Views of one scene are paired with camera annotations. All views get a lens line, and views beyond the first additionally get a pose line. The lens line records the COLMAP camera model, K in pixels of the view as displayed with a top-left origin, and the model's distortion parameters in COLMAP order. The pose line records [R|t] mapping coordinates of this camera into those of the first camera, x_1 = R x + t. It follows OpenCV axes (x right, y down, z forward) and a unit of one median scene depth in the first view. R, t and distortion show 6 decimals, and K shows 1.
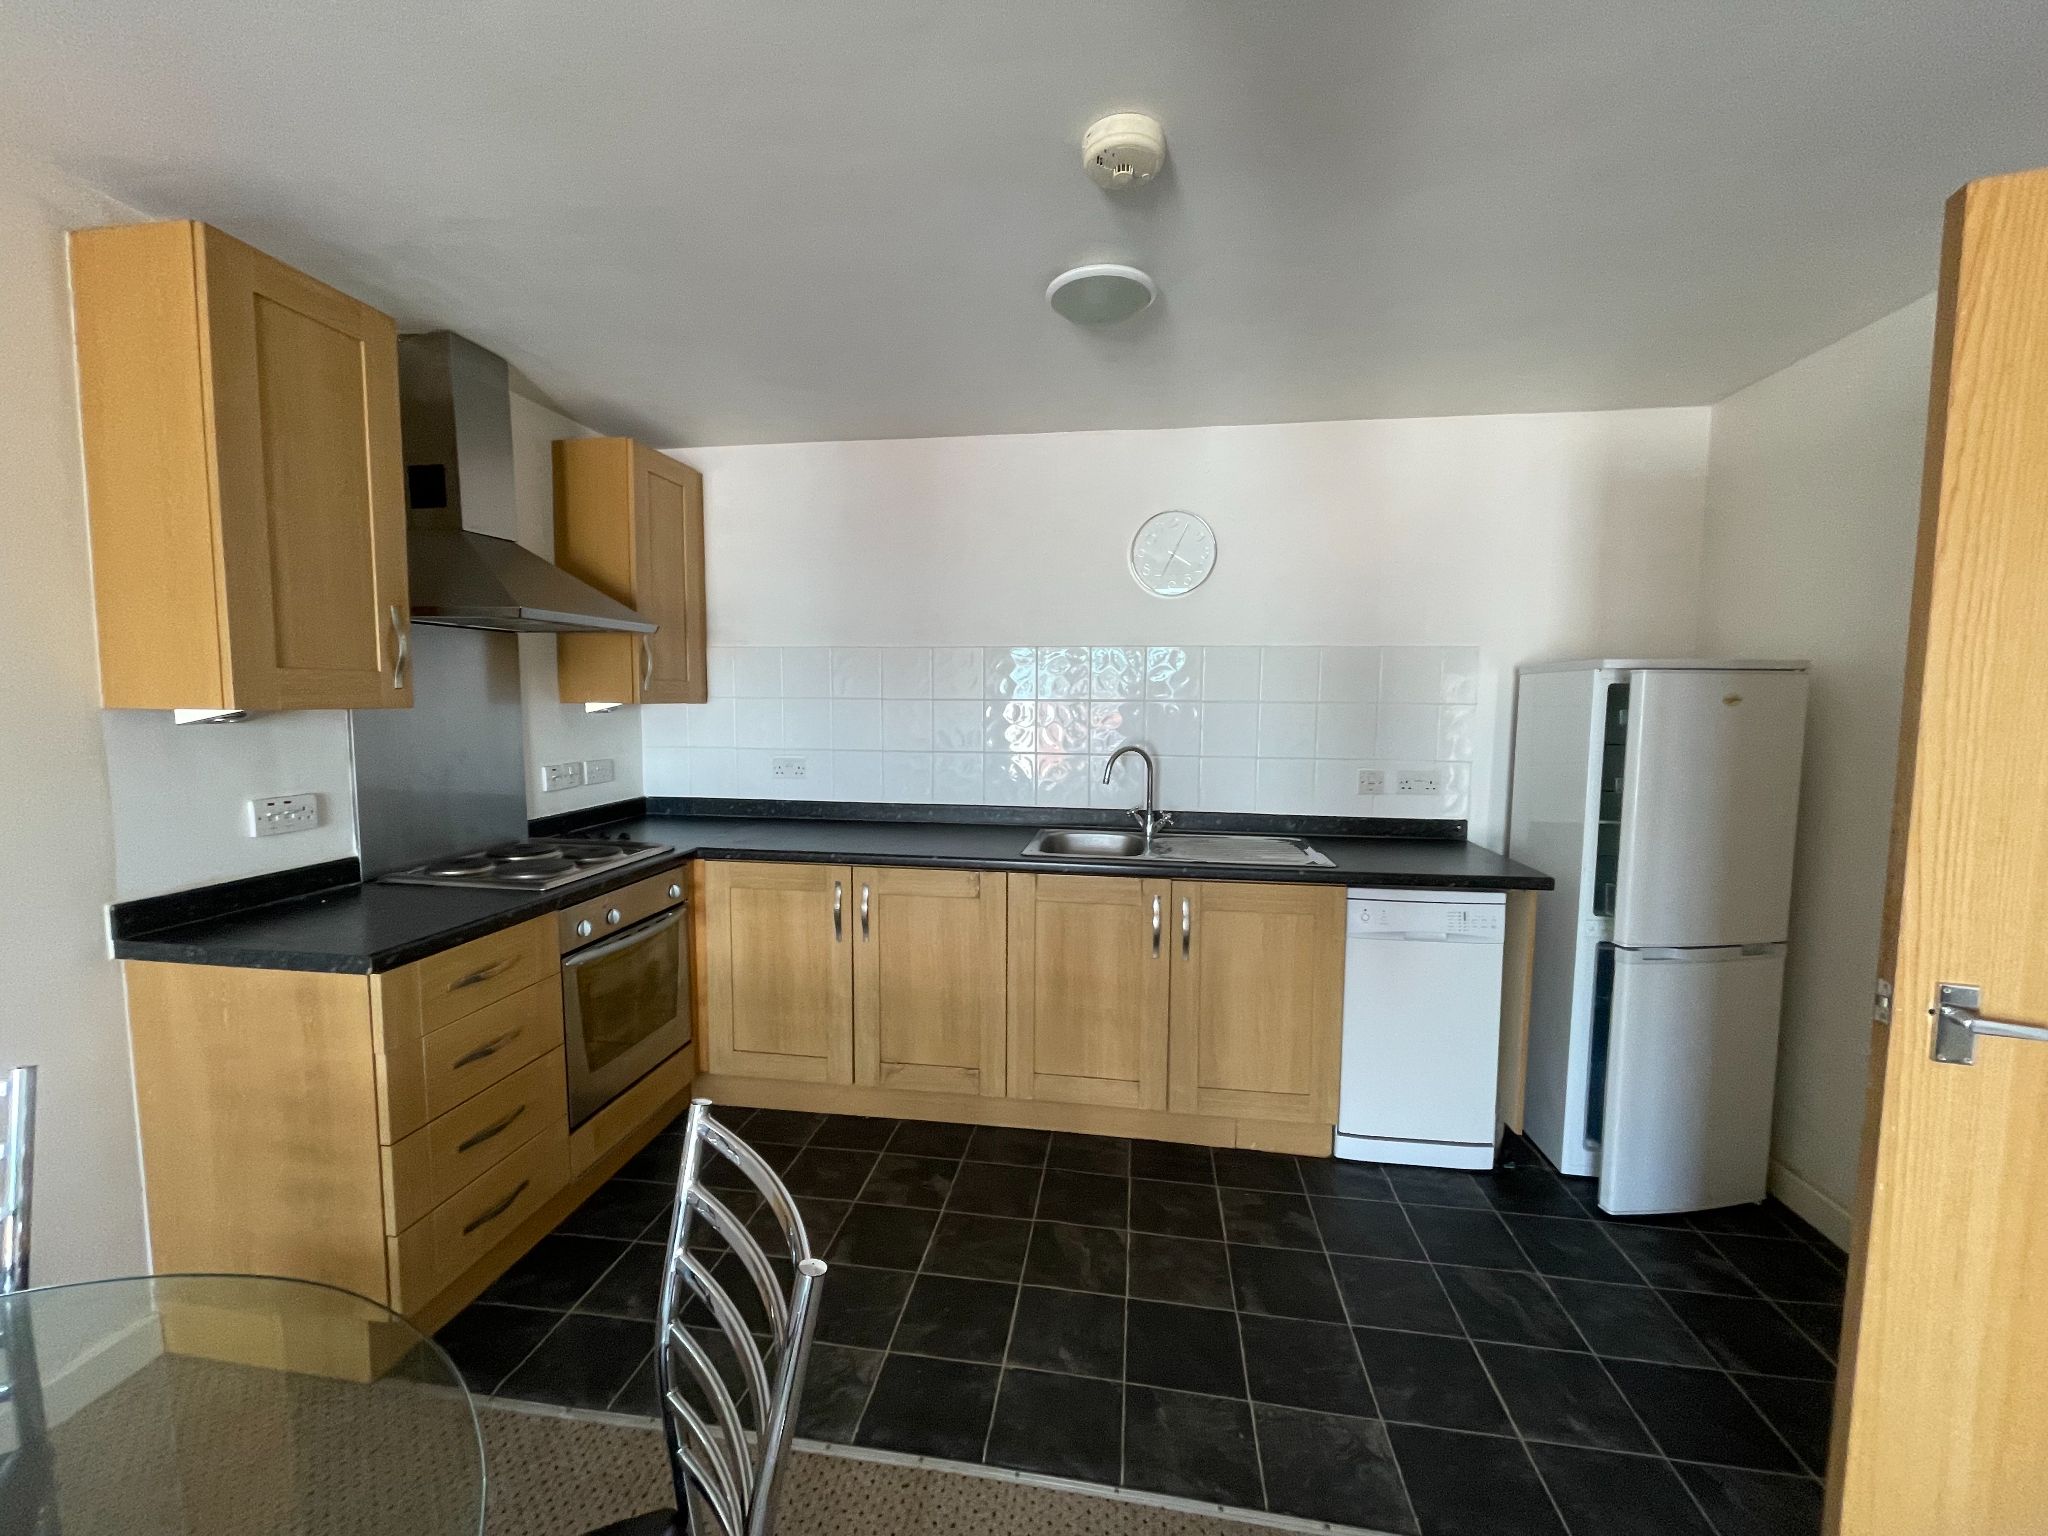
lens RADIAL K [[816.7, 0, 1024.0], [0, 816.7, 768.0], [0, 0, 1]] dist [-0.004500, -0.000069]
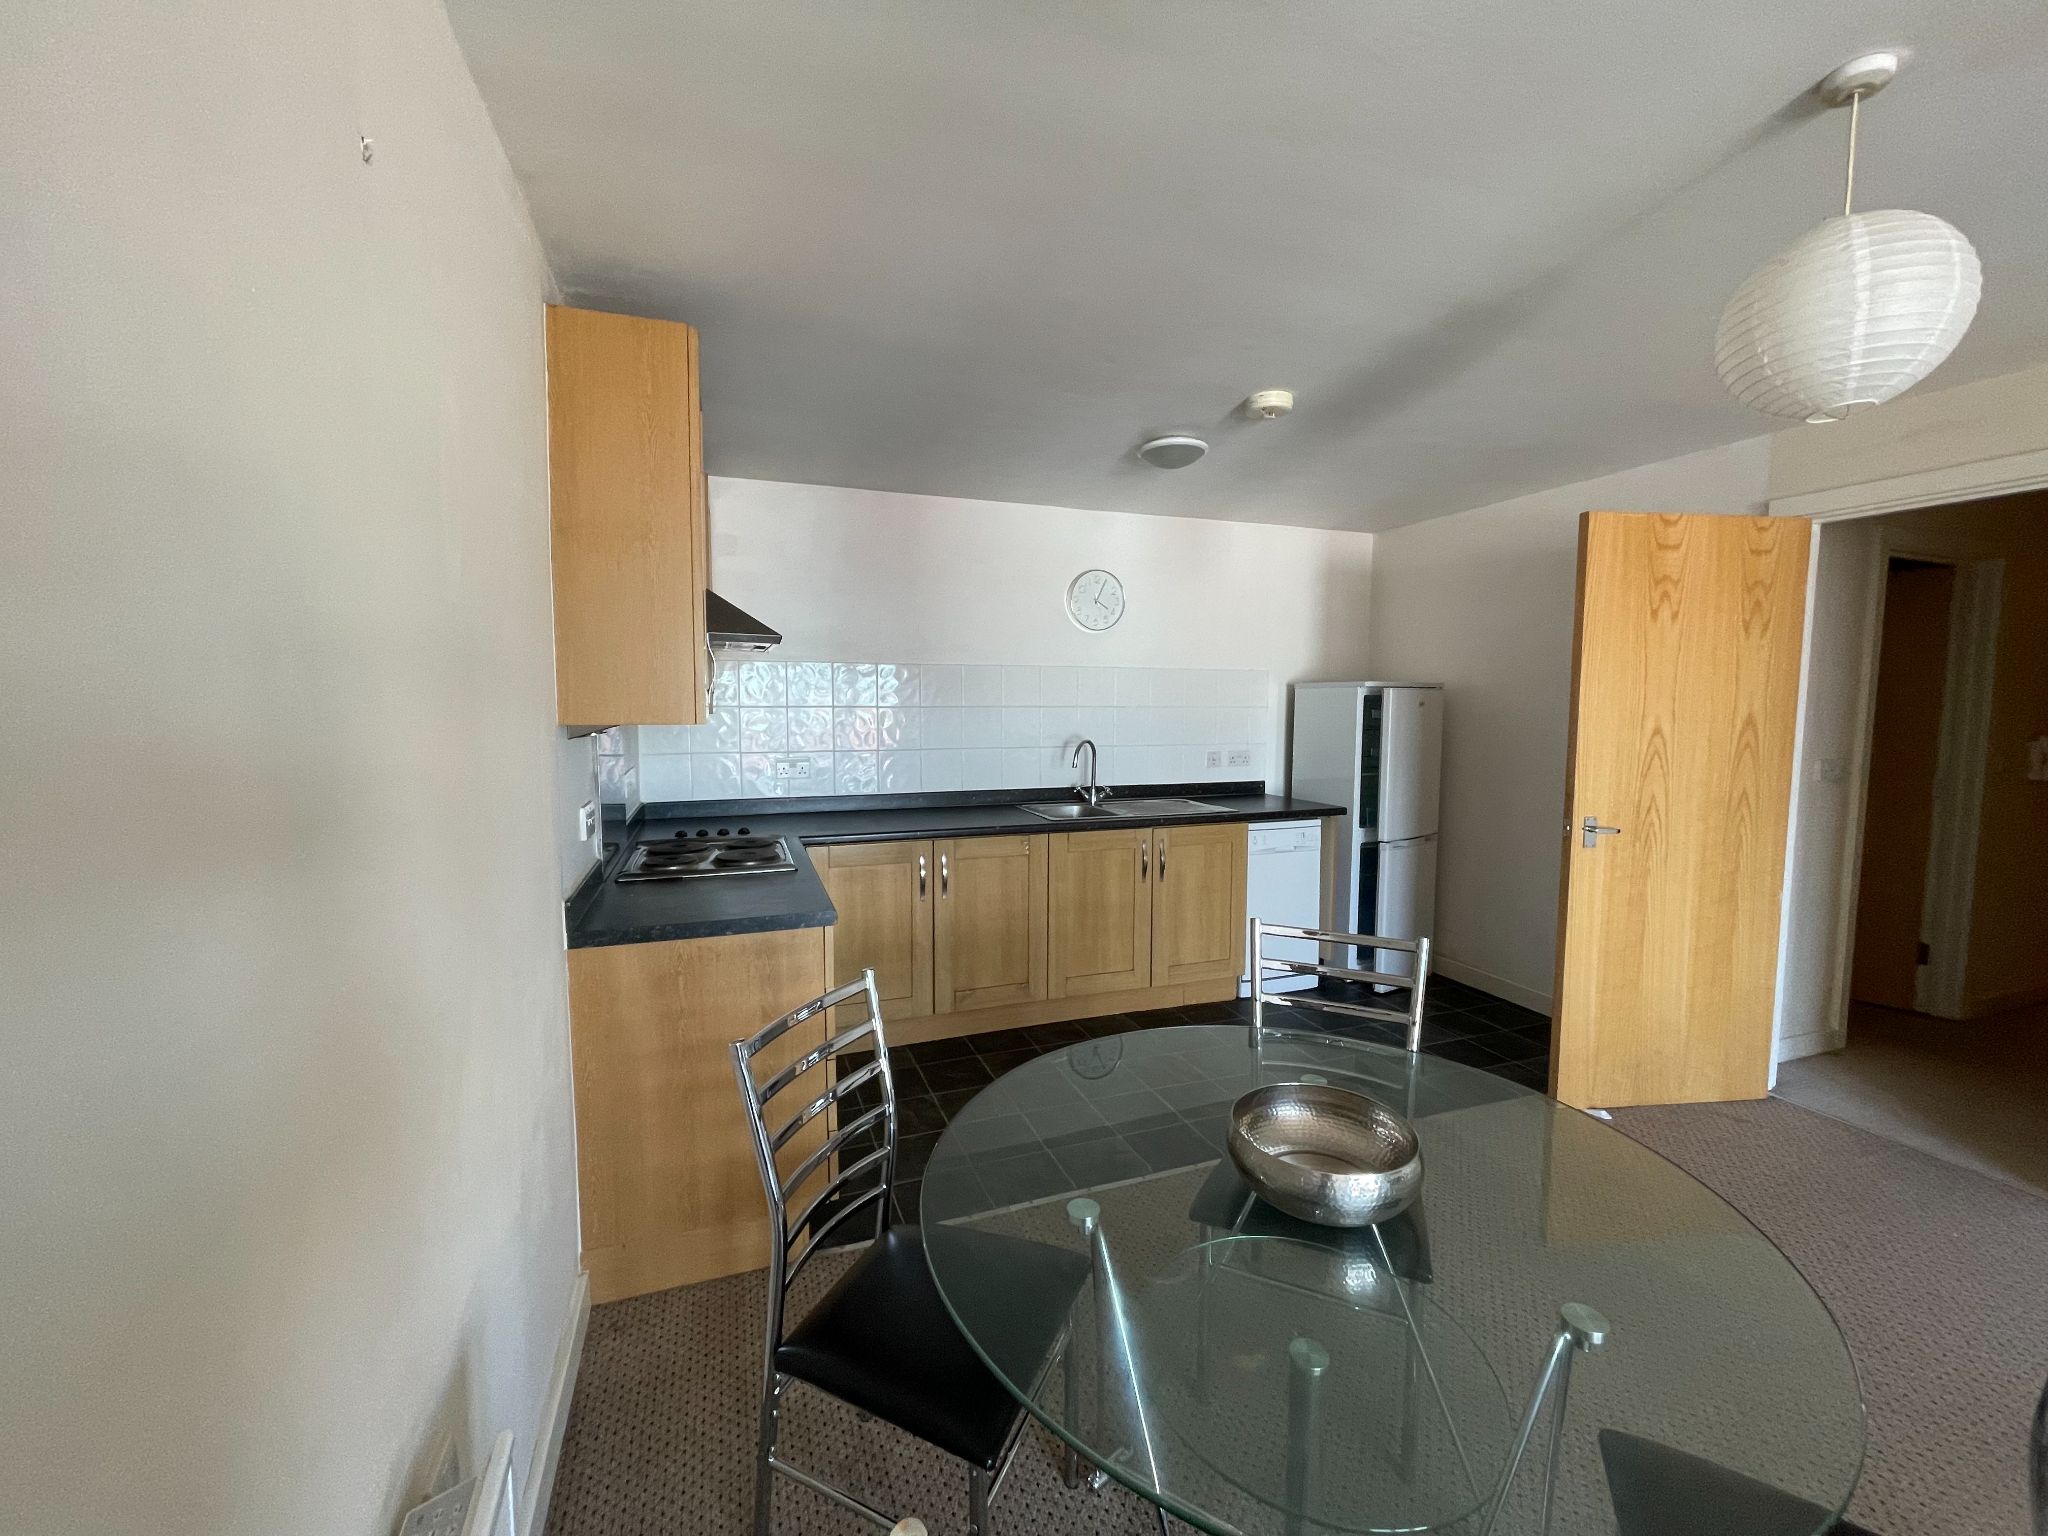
lens RADIAL K [[827.1, 0, 1014.5], [0, 827.1, 772.4], [0, 0, 1]] dist [0.000378, -0.000060]
pose [[0.882471, -0.048144, 0.467897, -0.703063], [0.045316, 0.998823, 0.017305, -0.001354], [-0.468180, 0.005932, 0.883613, -0.197856]]
